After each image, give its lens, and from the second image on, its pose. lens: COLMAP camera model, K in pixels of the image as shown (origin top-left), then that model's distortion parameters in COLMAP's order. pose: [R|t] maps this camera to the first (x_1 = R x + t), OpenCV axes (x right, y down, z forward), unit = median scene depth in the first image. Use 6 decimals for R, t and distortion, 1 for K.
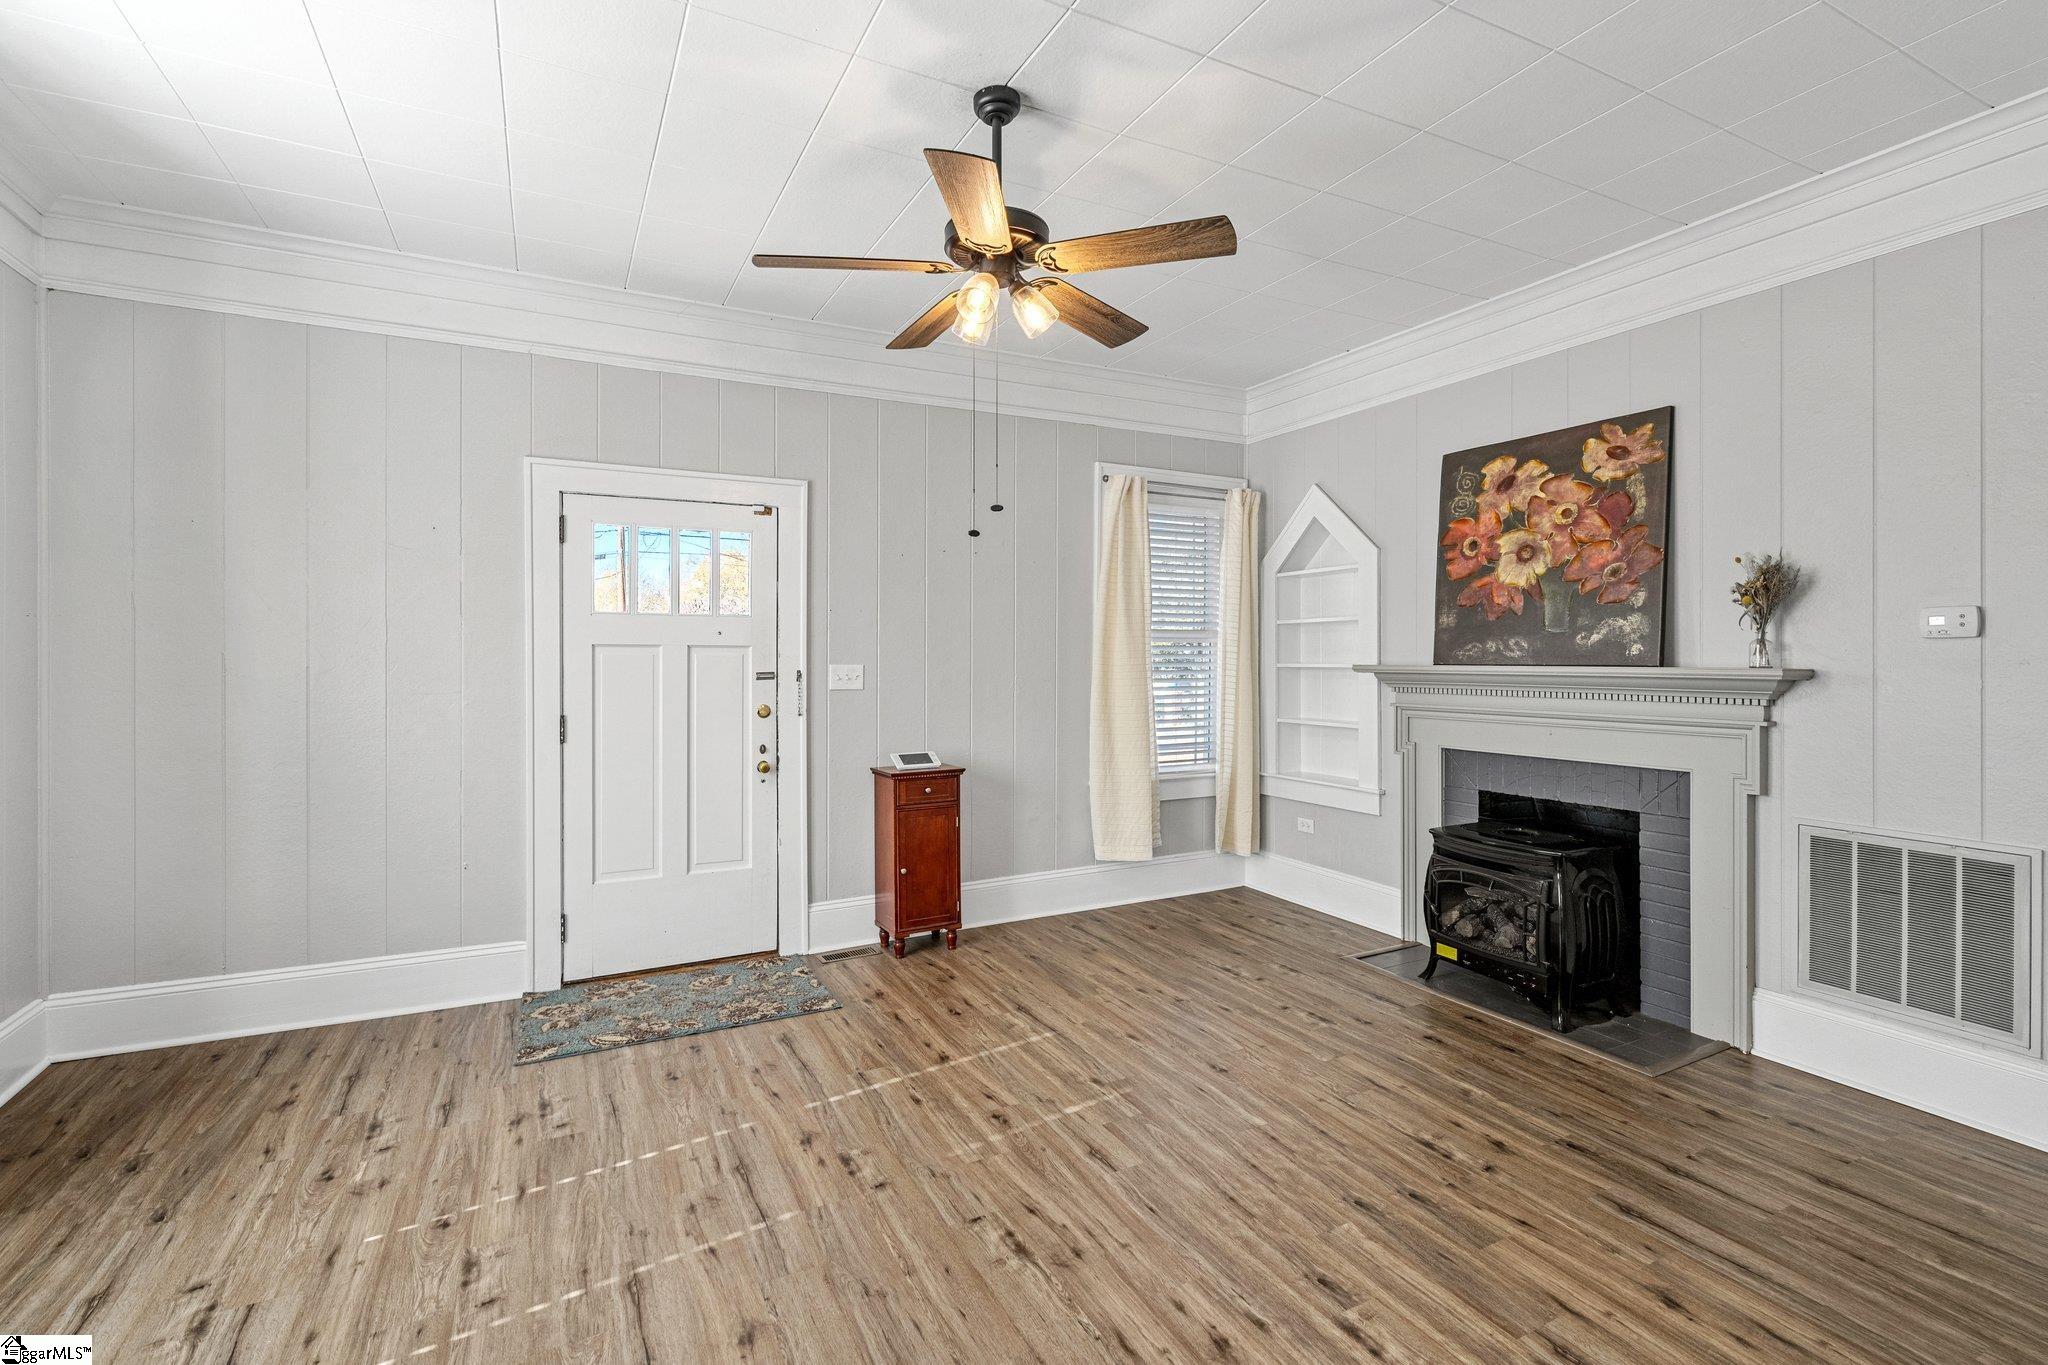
lens RADIAL K [[929.6, 0, 1036.4], [0, 929.6, 660.4], [0, 0, 1]] dist [-0.004976, 0.002910]
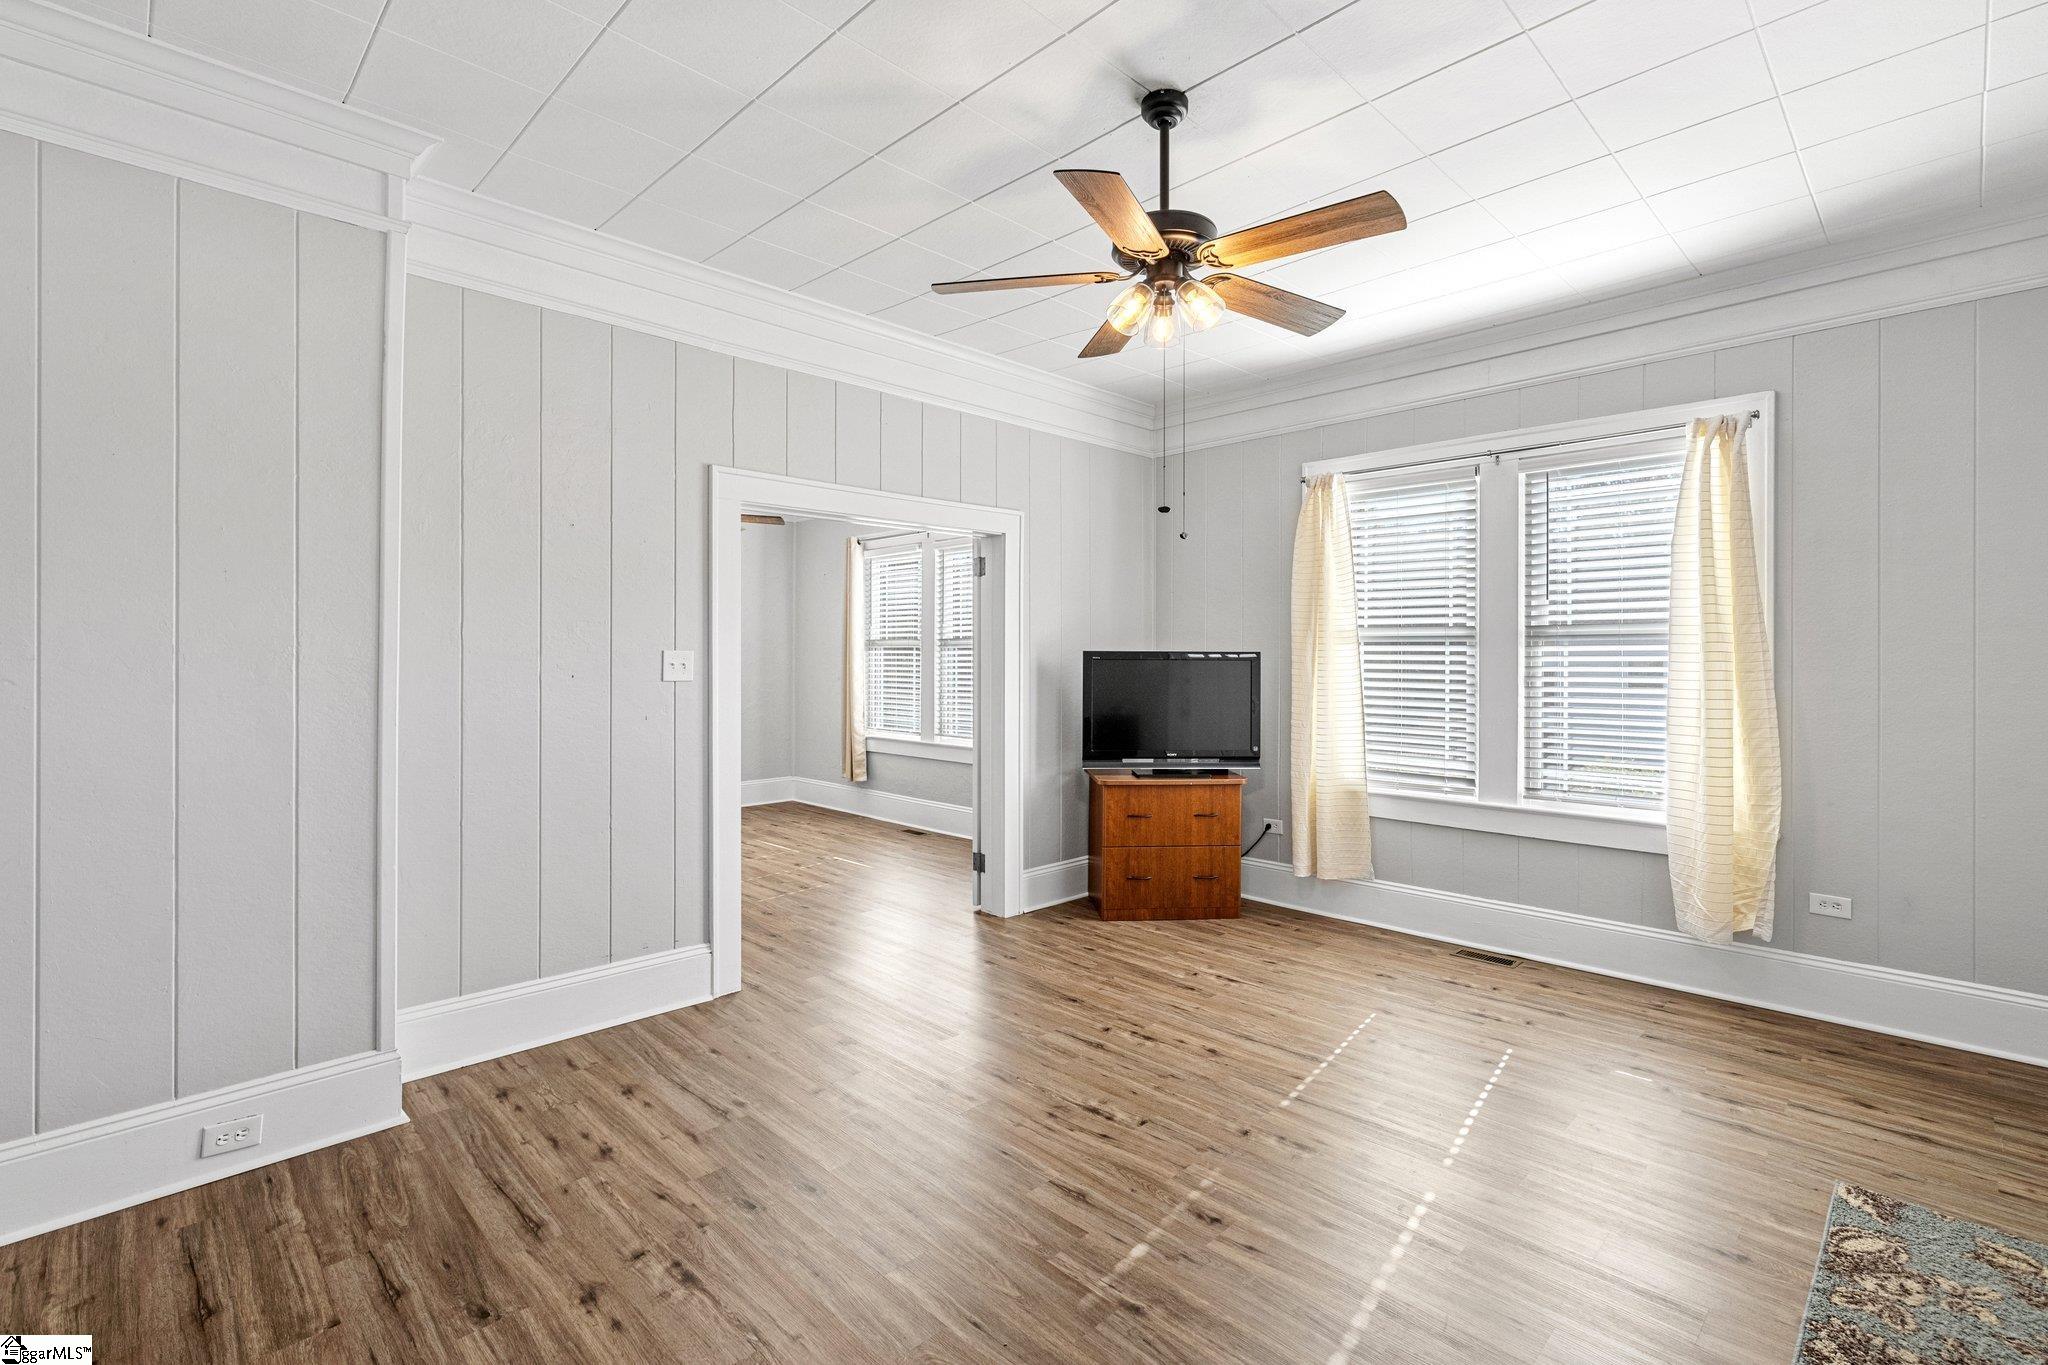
lens RADIAL K [[929.6, 0, 1026.4], [0, 929.6, 668.5], [0, 0, 1]] dist [-0.004976, 0.002910]
pose [[-0.957077, 0.005797, -0.289775, 0.300813], [0.000049, 0.999803, 0.019840, -0.009831], [0.289833, 0.018974, -0.956889, 1.478593]]
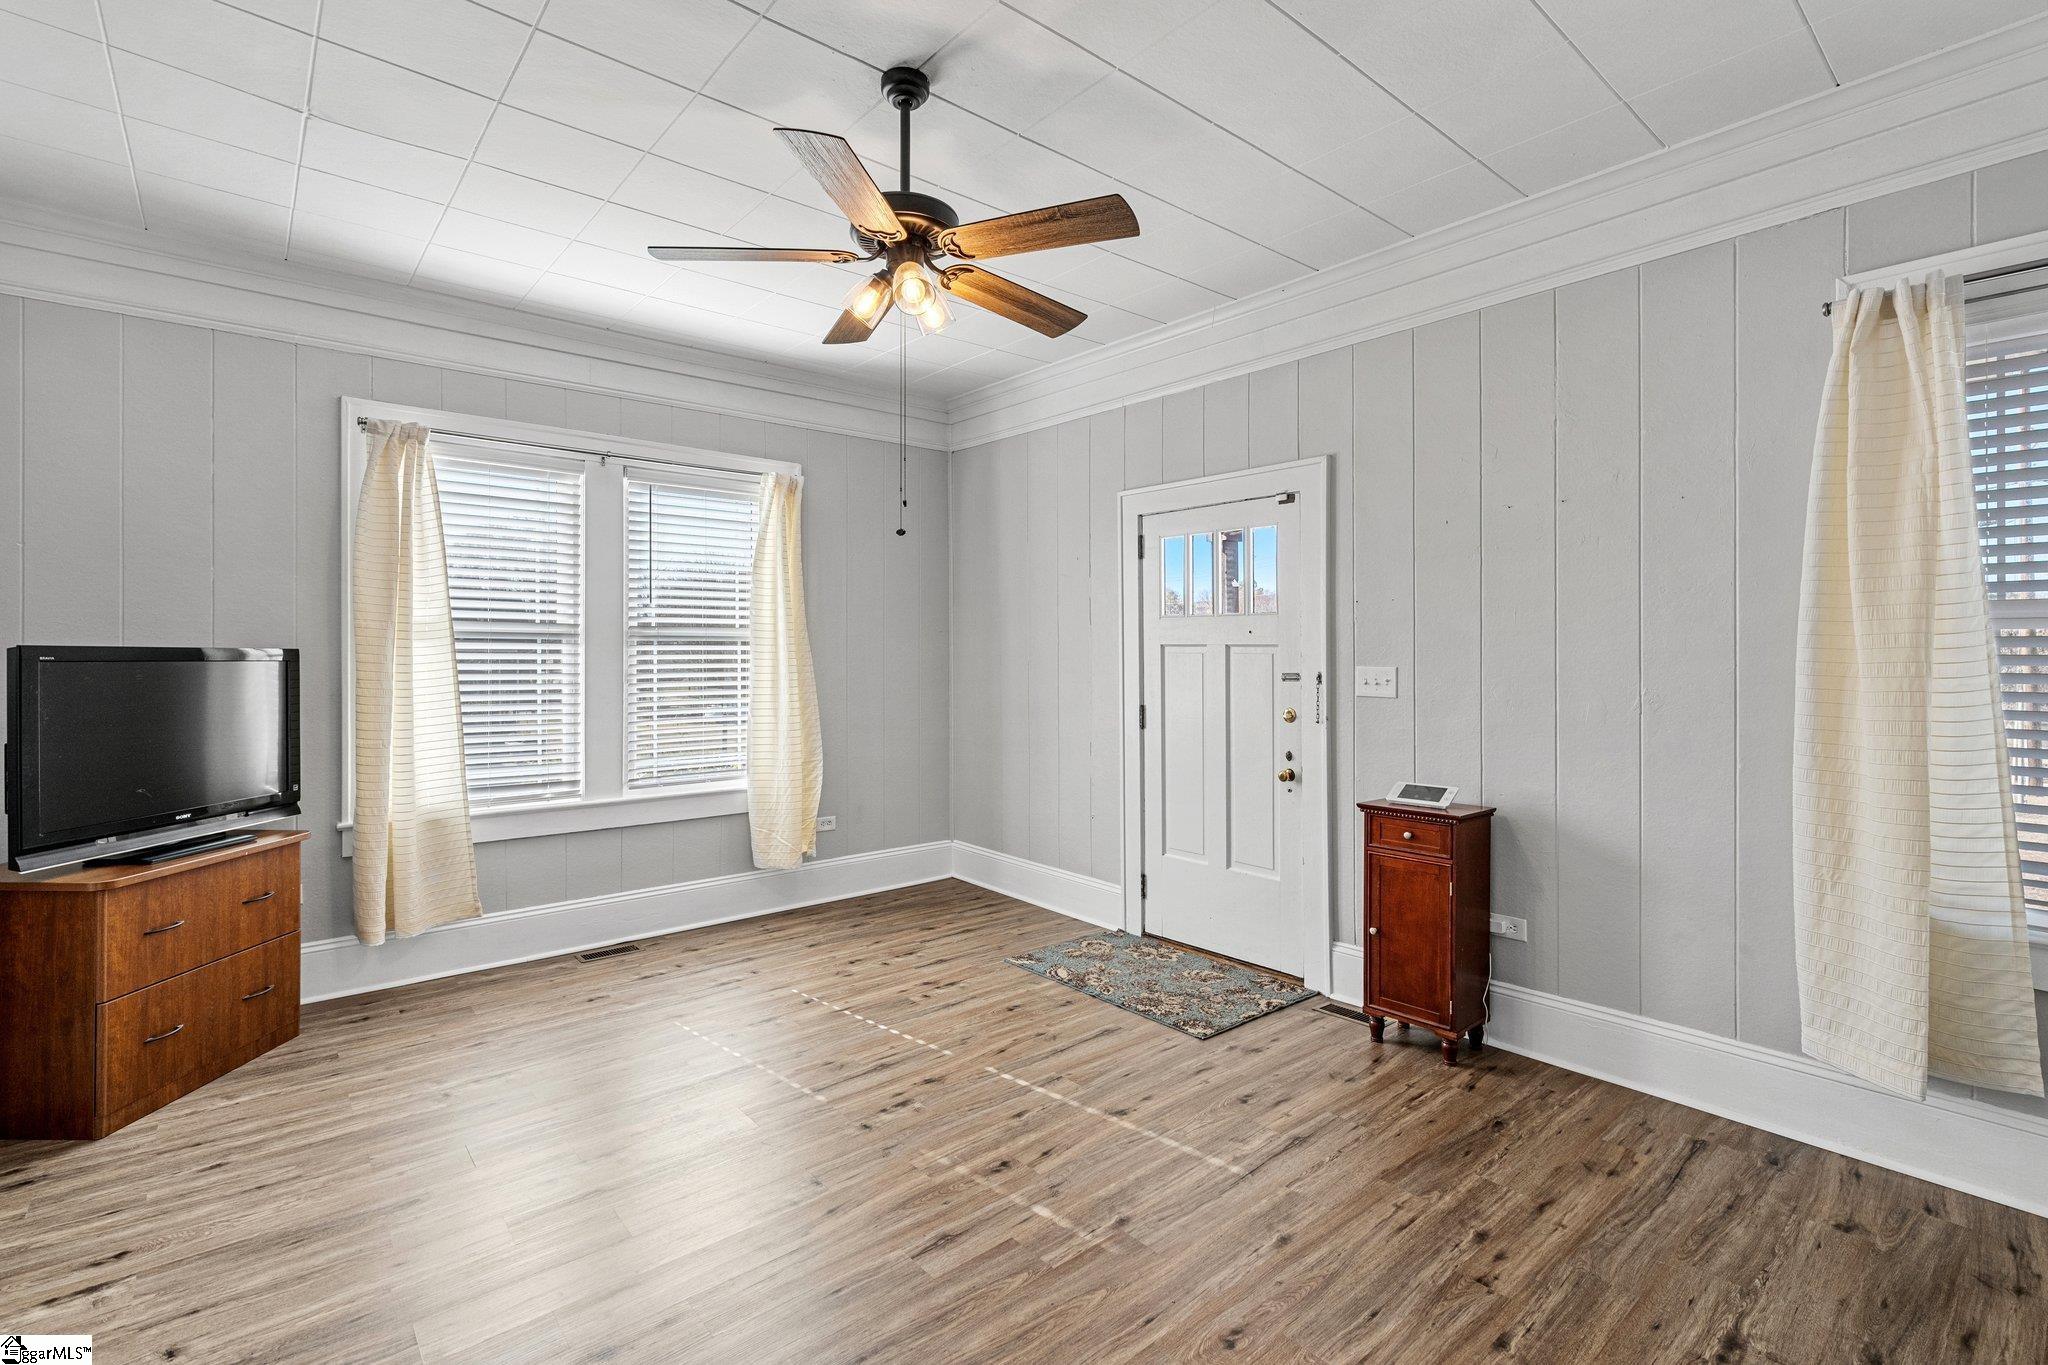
lens RADIAL K [[929.6, 0, 1016.2], [0, 929.6, 669.7], [0, 0, 1]] dist [-0.004976, 0.002910]
pose [[0.215199, 0.017622, -0.976411, 0.716880], [-0.006294, 0.999841, 0.016658, -0.005676], [0.976550, 0.002561, 0.215276, 0.698254]]
